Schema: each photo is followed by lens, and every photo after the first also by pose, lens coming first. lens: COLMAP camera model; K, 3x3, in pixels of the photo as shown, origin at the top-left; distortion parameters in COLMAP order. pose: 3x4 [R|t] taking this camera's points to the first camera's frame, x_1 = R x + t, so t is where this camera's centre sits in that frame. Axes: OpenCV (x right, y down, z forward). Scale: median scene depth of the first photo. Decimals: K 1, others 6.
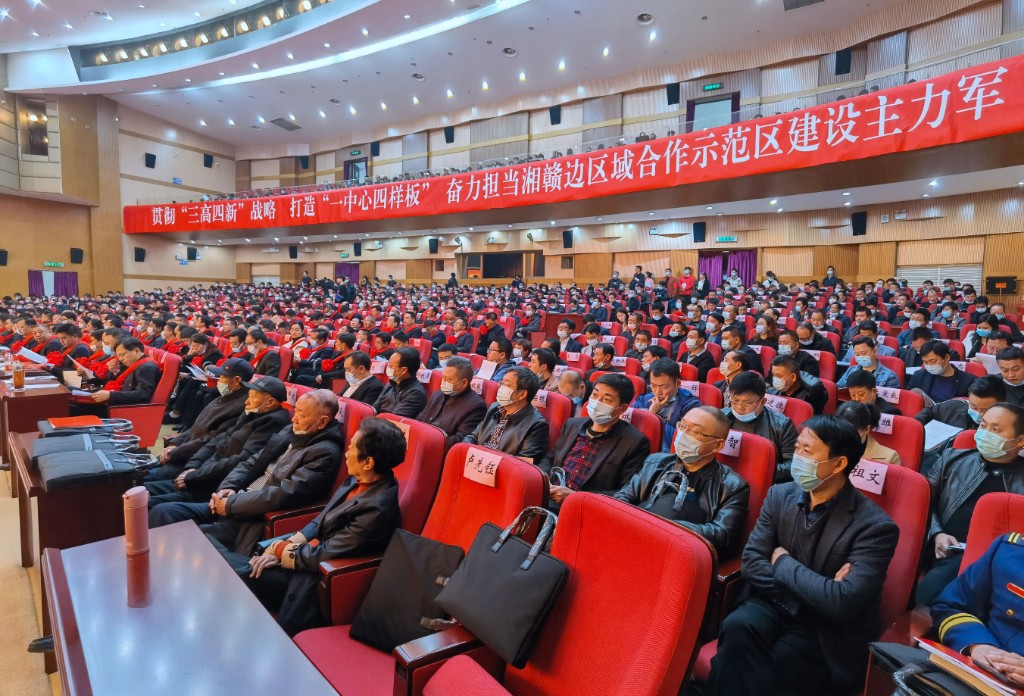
lens RADIAL K [[527.6, 0, 512.0], [0, 527.6, 348.0], [0, 0, 1]] dist [-0.027172, 0.000130]
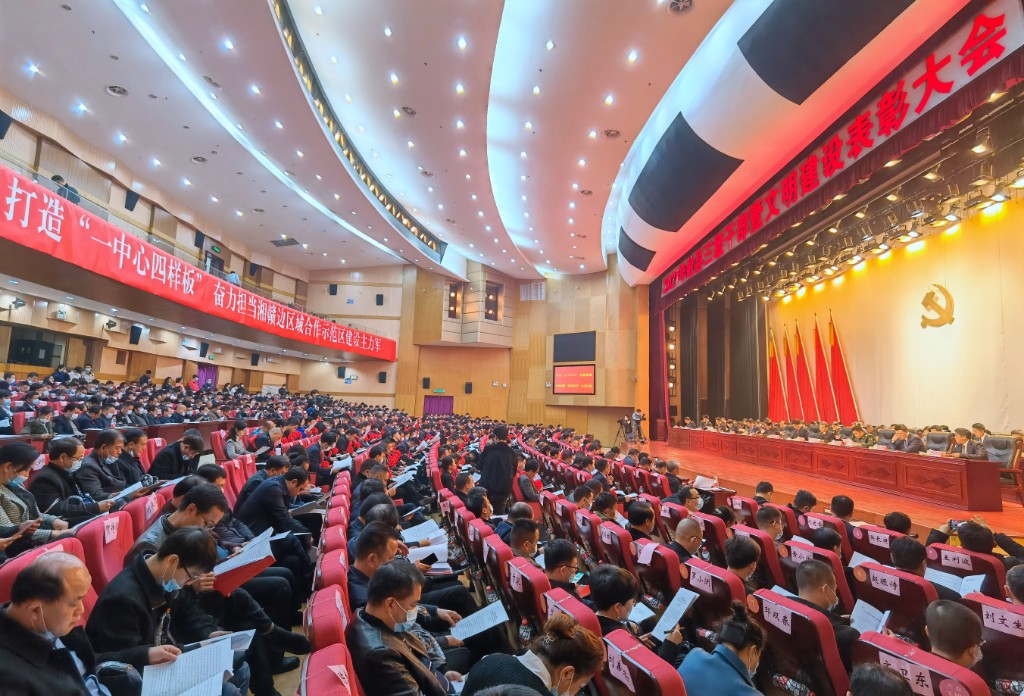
lens RADIAL K [[527.6, 0, 512.0], [0, 527.6, 348.0], [0, 0, 1]] dist [-0.027172, 0.000130]
pose [[-0.522949, 0.062204, 0.850091, -1.045194], [0.012378, 0.997783, -0.065397, -0.110313], [-0.852274, -0.023677, -0.522560, 0.891741]]
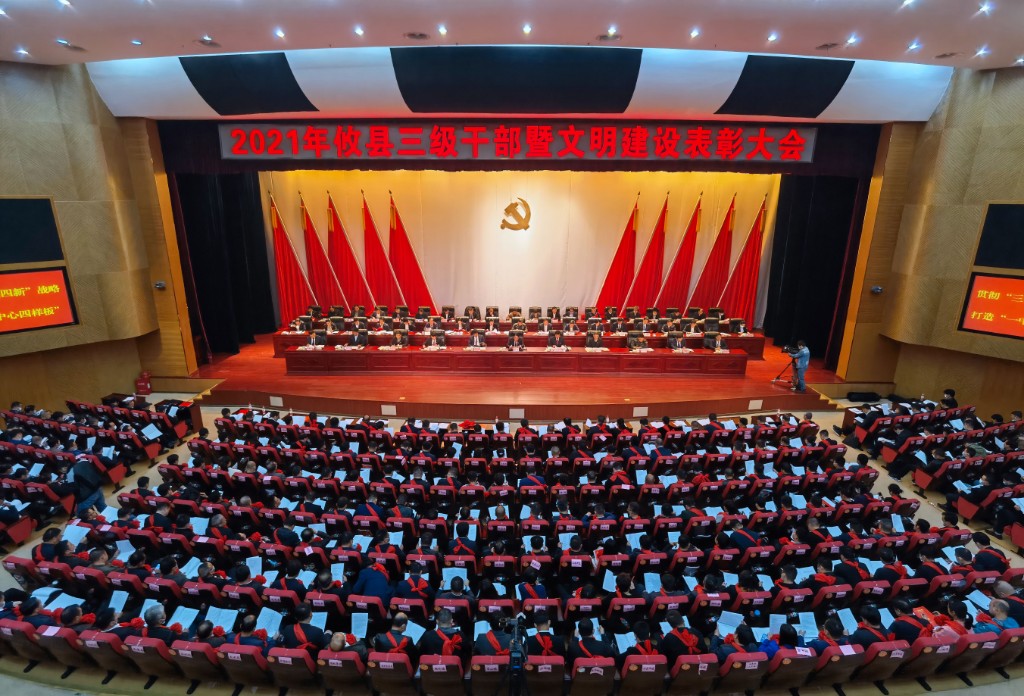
lens RADIAL K [[477.8, 0, 510.4], [0, 477.8, 318.0], [0, 0, 1]] dist [-0.028058, -0.000383]
pose [[-0.846535, 0.112447, -0.520321, -0.166121], [-0.056112, 0.953142, 0.297275, -0.306431], [0.529368, 0.280850, -0.800558, 0.802487]]
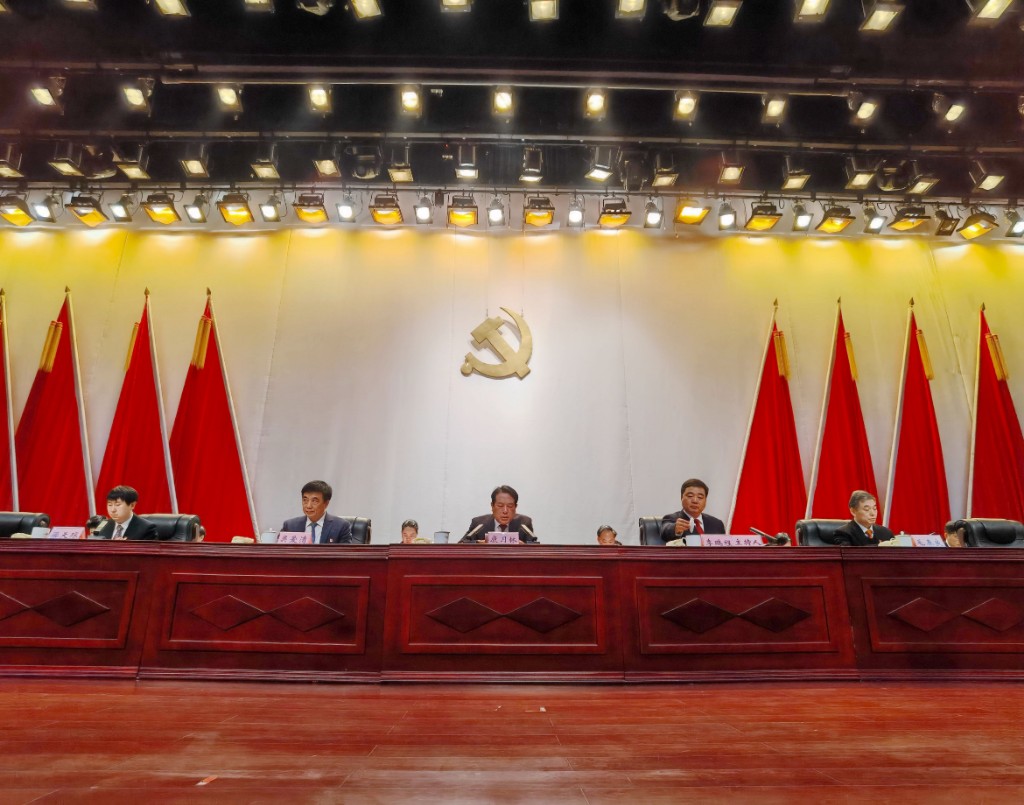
lens RADIAL K [[573.3, 0, 512.0], [0, 573.3, 402.5], [0, 0, 1]] dist [-0.031337, -0.000204]
pose [[-0.842988, -0.190432, -0.503098, -0.484514], [-0.050417, 0.959095, -0.278557, -0.025841], [0.535565, -0.209456, -0.818107, 0.360405]]
